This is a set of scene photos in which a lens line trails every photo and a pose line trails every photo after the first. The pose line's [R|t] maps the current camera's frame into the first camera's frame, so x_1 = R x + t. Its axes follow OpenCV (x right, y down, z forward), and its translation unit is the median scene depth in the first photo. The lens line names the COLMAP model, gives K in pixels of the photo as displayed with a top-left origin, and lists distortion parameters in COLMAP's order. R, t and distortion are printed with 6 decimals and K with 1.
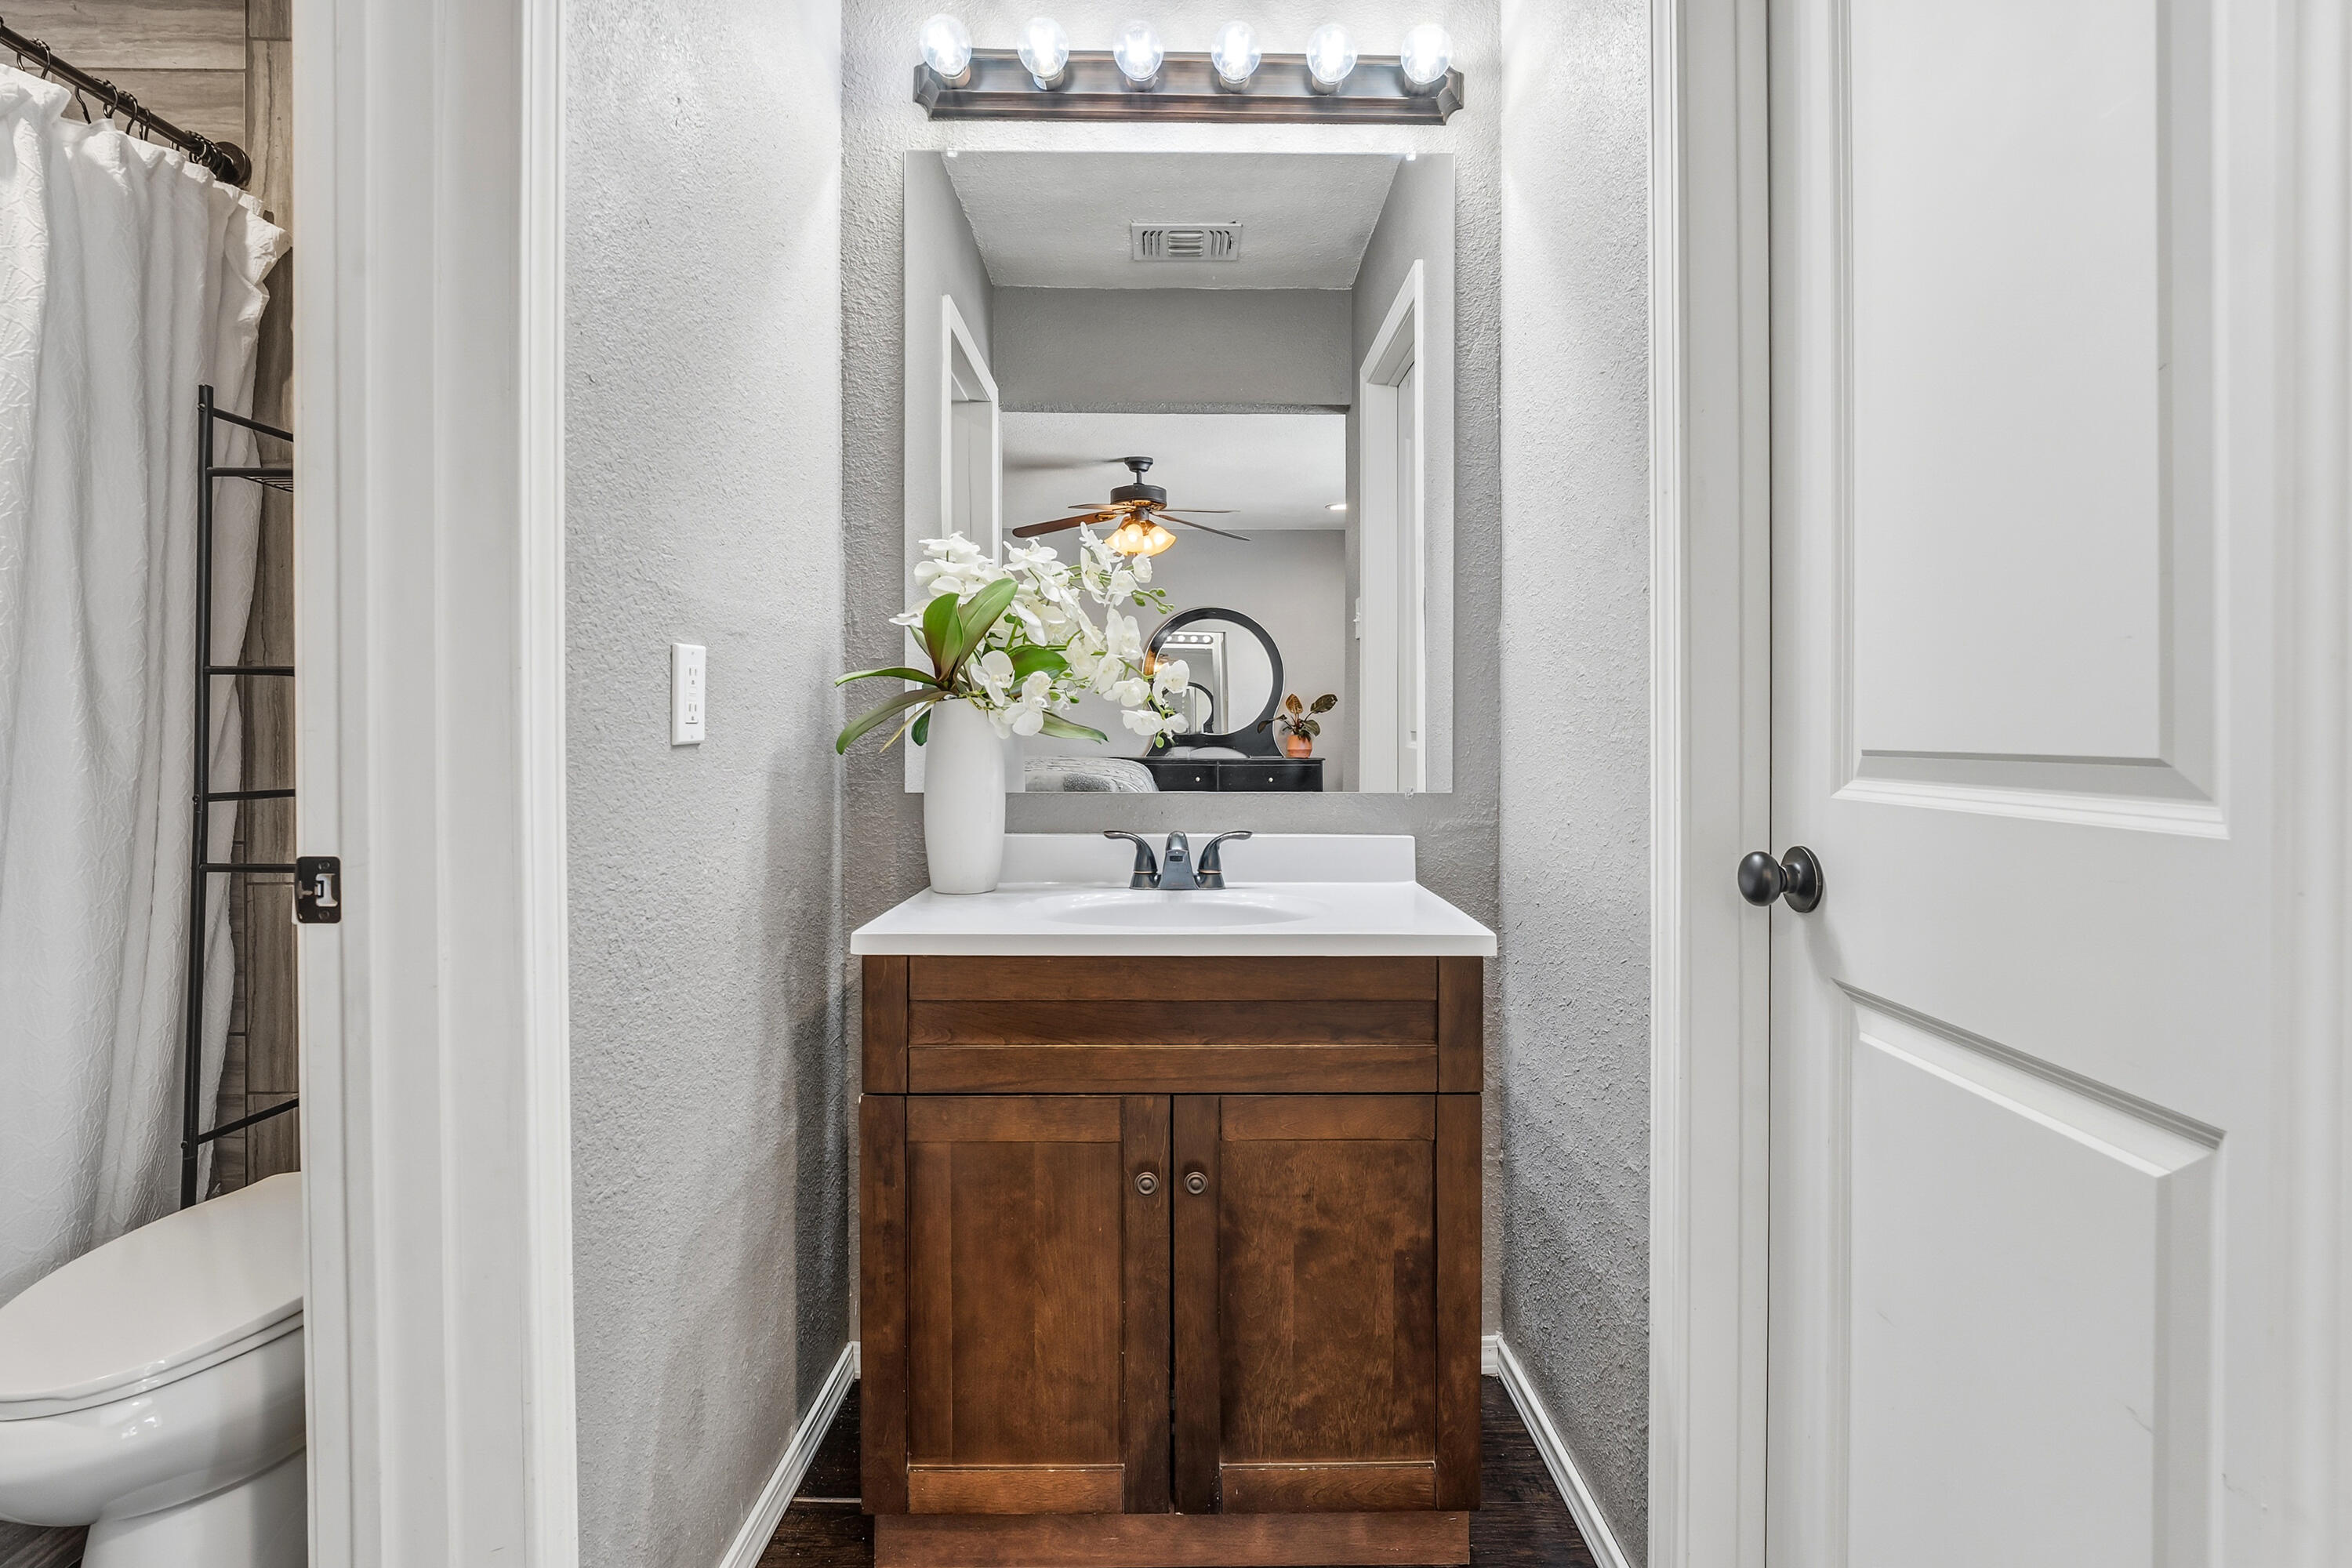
lens RADIAL K [[1095.4, 0, 1208.0], [0, 1095.4, 717.1], [0, 0, 1]] dist [-0.001253, 0.000130]
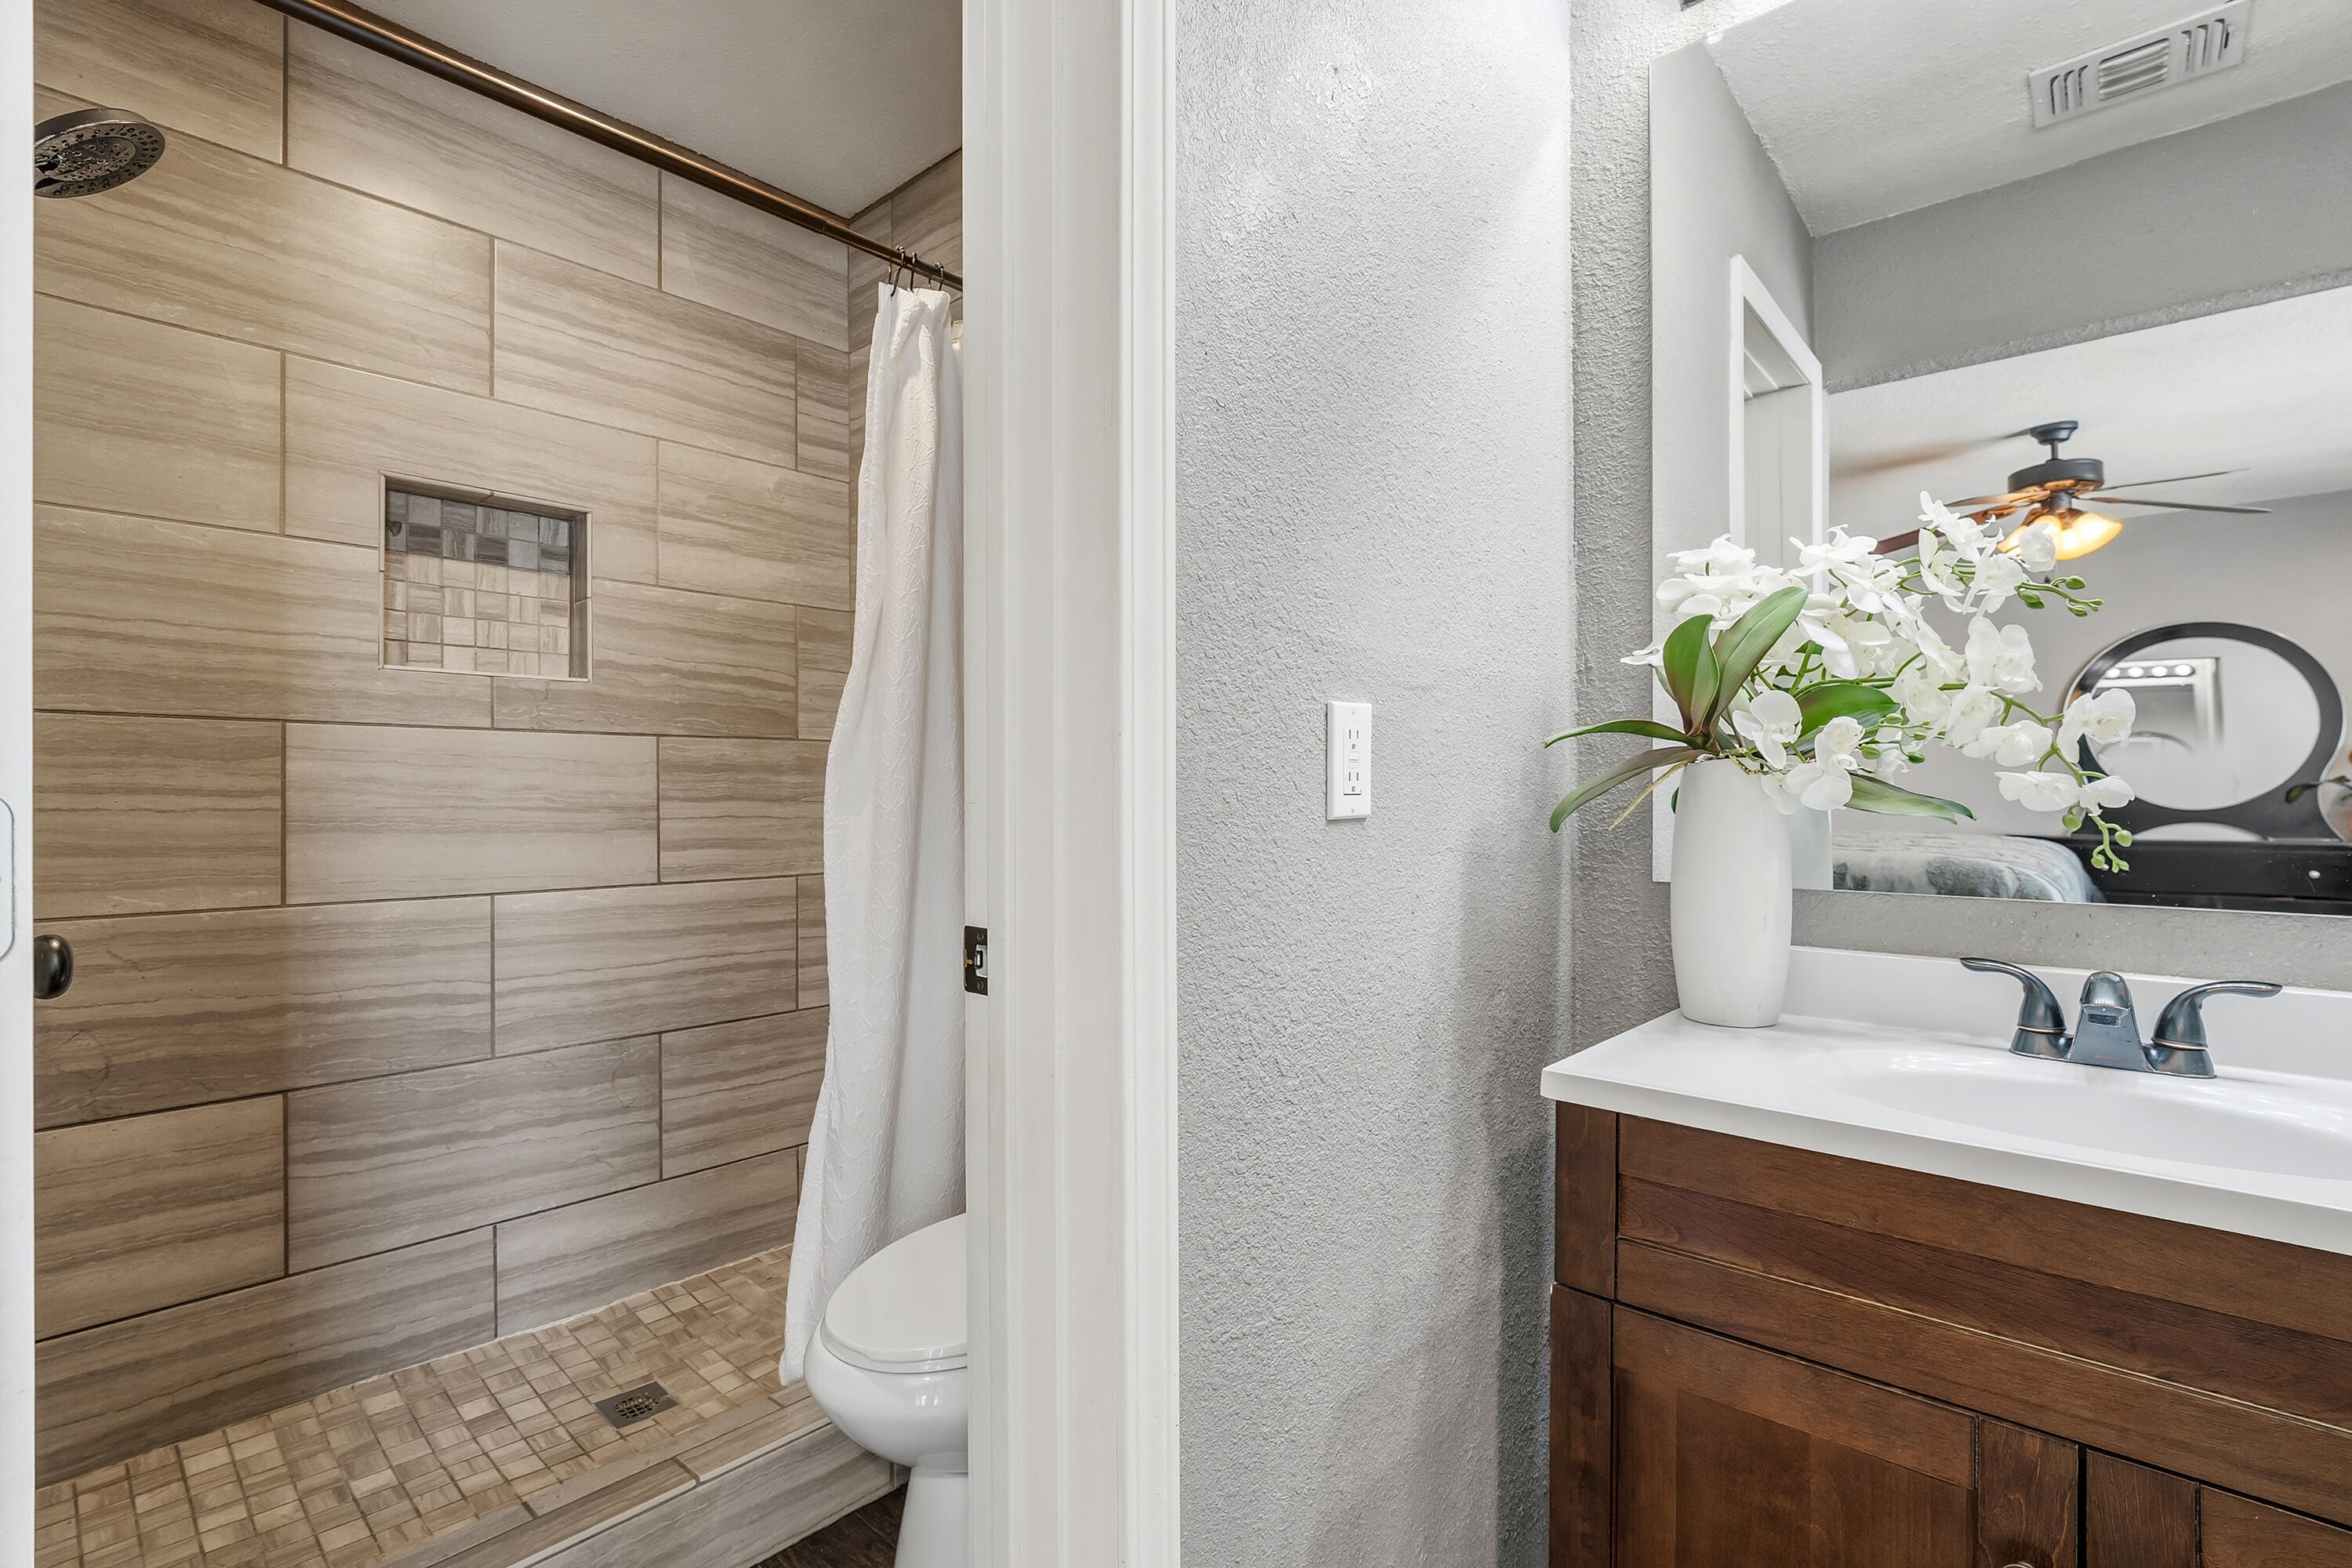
lens RADIAL K [[1078.8, 0, 1177.1], [0, 1078.8, 794.0], [0, 0, 1]] dist [-0.013258, 0.002264]
pose [[0.726438, 0.000897, -0.687231, 0.004568], [0.006439, 0.999946, 0.008110, -0.001768], [0.687202, -0.010316, 0.726393, 0.224698]]
